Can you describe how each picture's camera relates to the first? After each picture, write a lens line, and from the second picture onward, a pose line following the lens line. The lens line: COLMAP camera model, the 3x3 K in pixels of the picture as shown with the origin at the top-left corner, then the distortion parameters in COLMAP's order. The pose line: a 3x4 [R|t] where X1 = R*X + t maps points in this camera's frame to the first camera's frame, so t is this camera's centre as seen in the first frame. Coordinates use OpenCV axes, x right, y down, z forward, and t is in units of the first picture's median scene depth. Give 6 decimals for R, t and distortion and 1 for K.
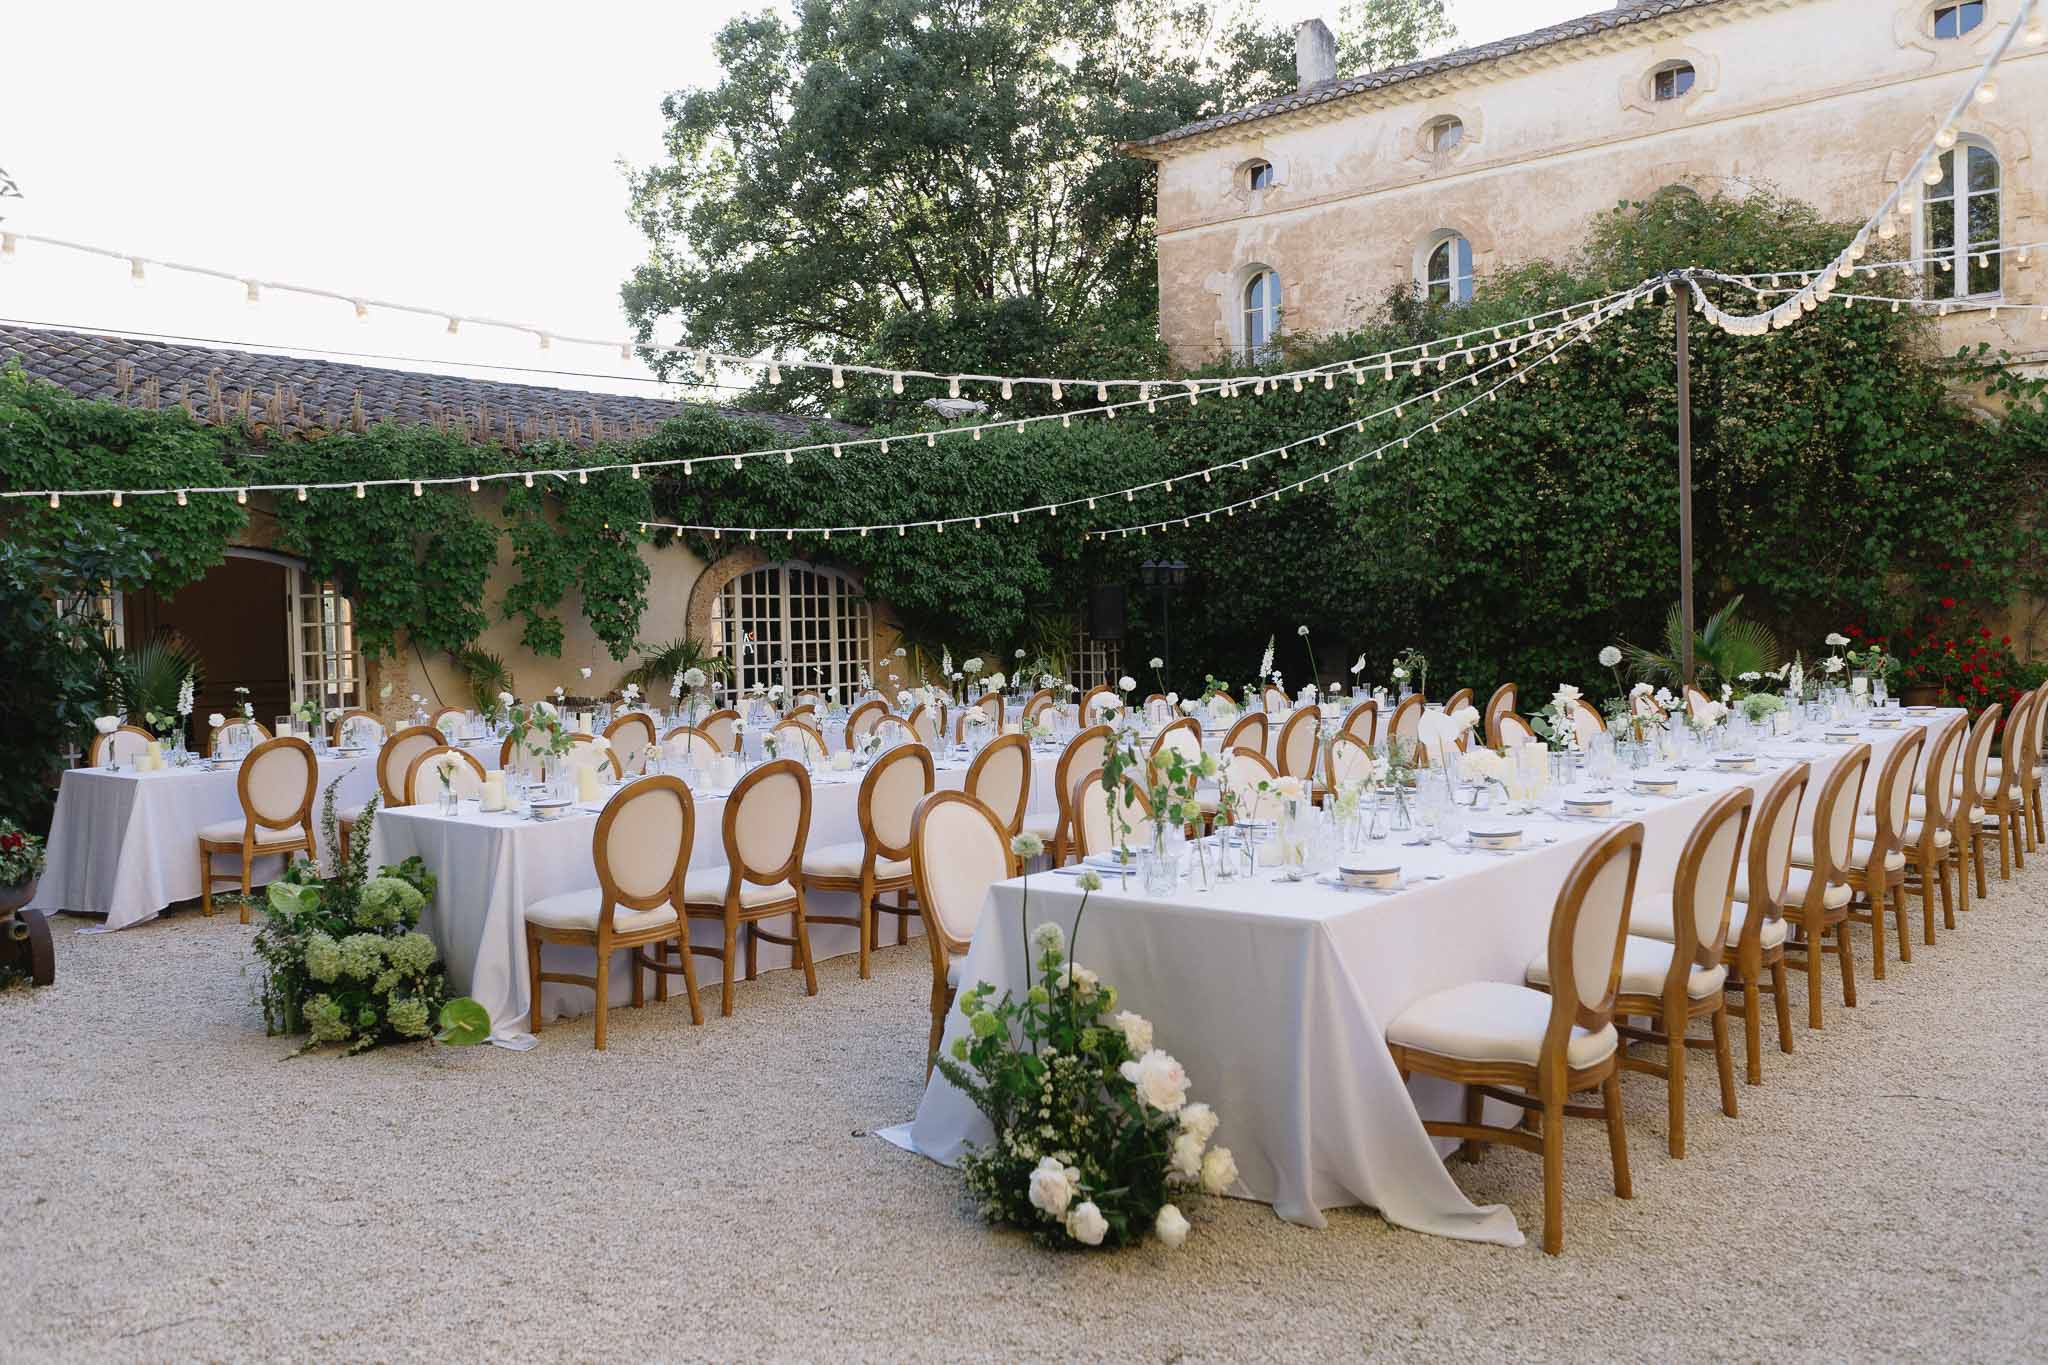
lens RADIAL K [[1579.4, 0, 1014.3], [0, 1579.4, 684.1], [0, 0, 1]] dist [-0.015638, -0.010620]
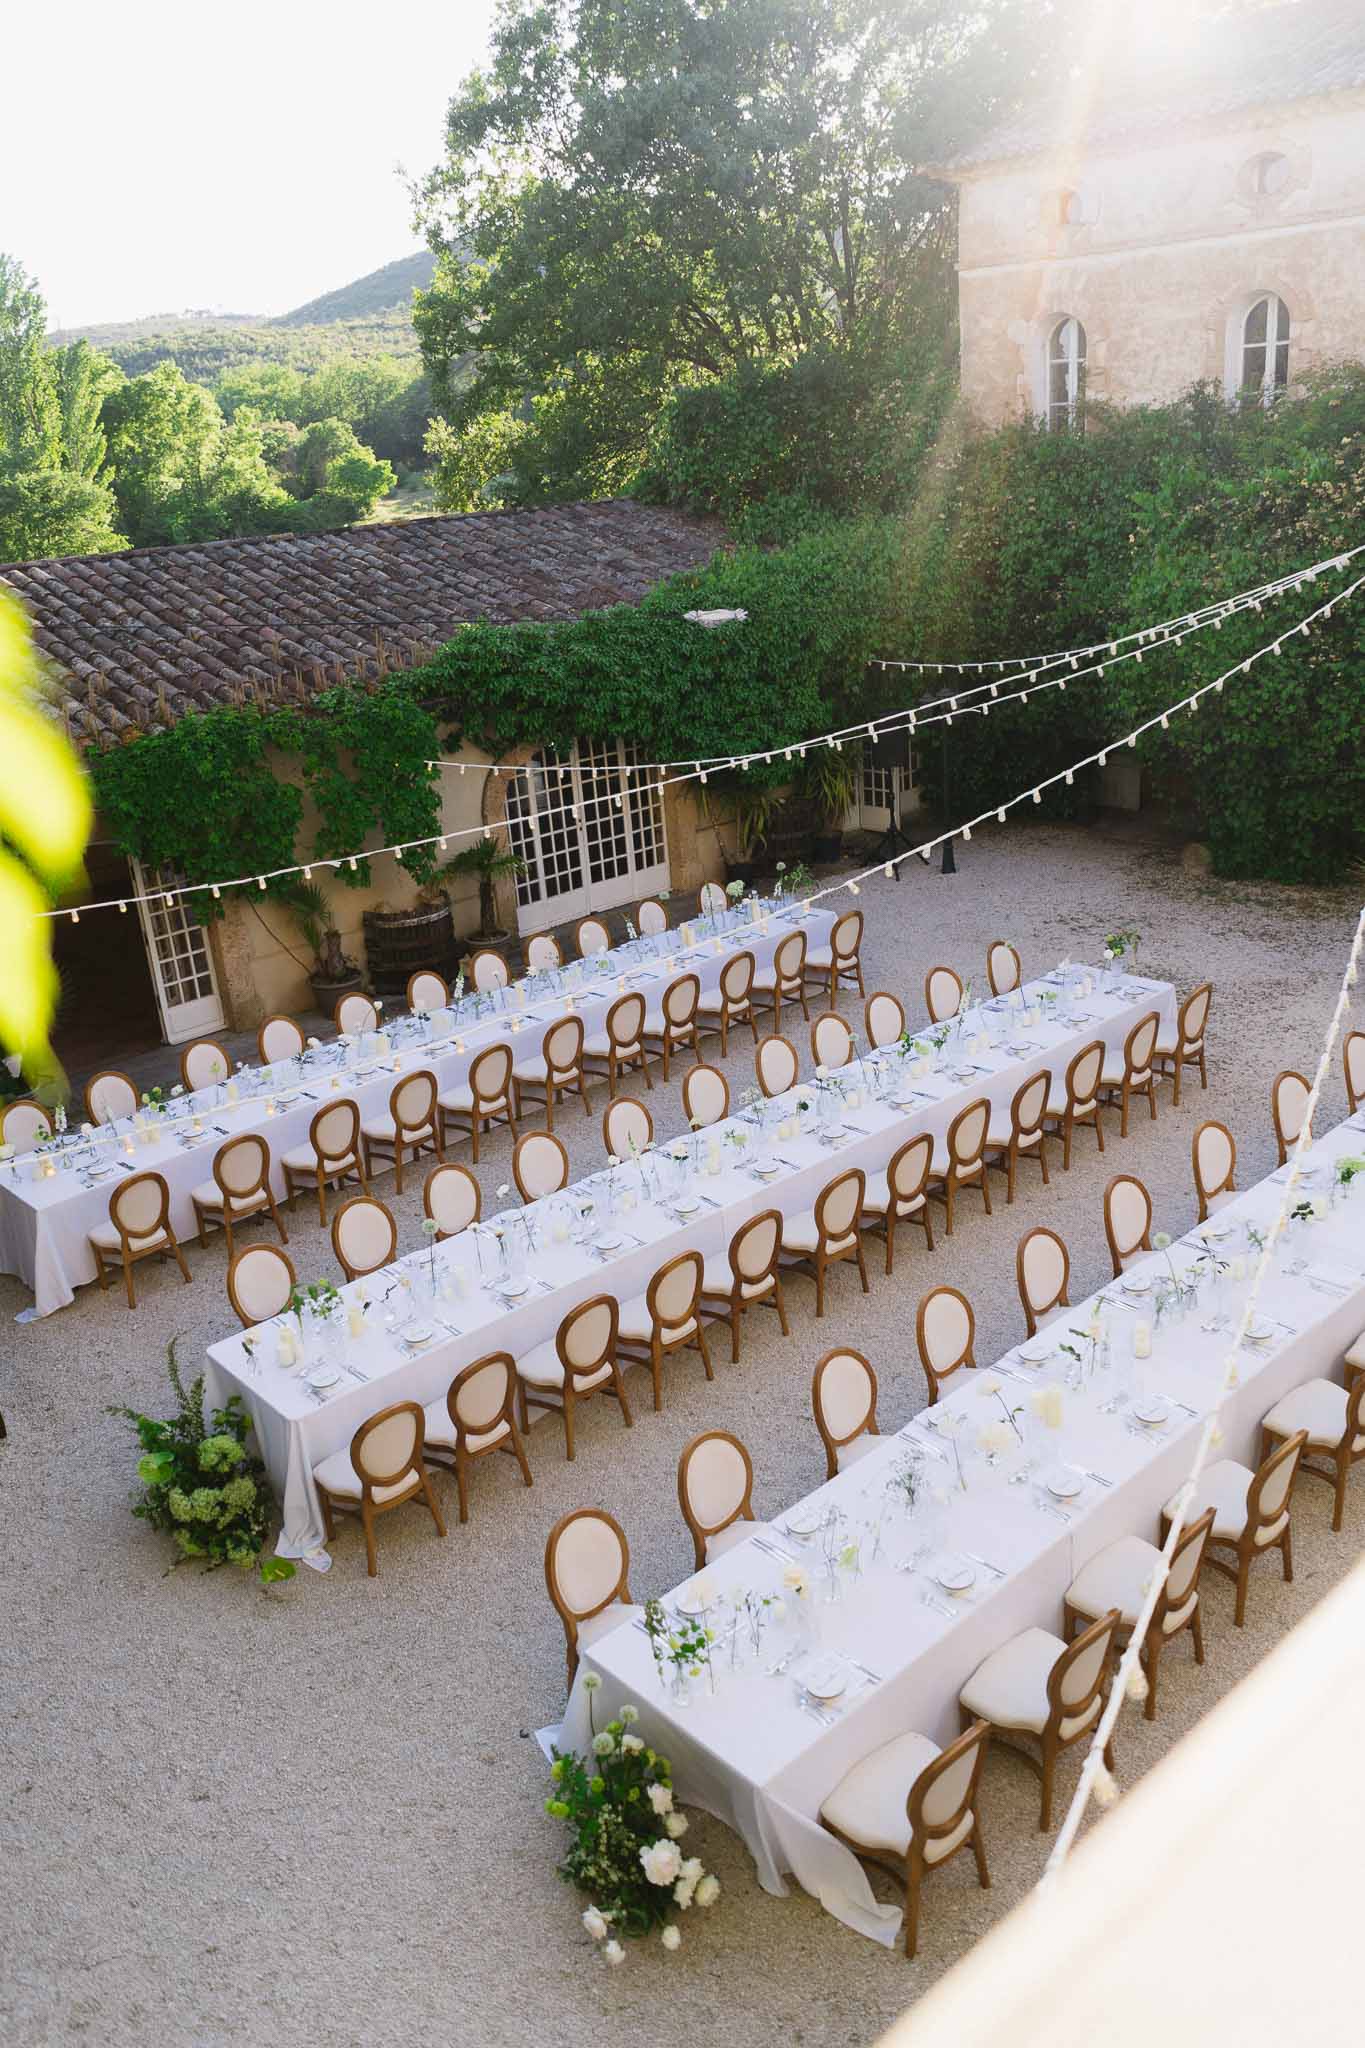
lens RADIAL K [[1579.4, 0, 682.5], [0, 1579.4, 1024.0], [0, 0, 1]] dist [-0.015638, -0.010620]
pose [[0.989942, -0.003782, -0.141422, 0.080990], [0.051747, 0.940050, 0.337089, -0.258452], [0.131669, -0.341016, 0.930791, -0.046841]]
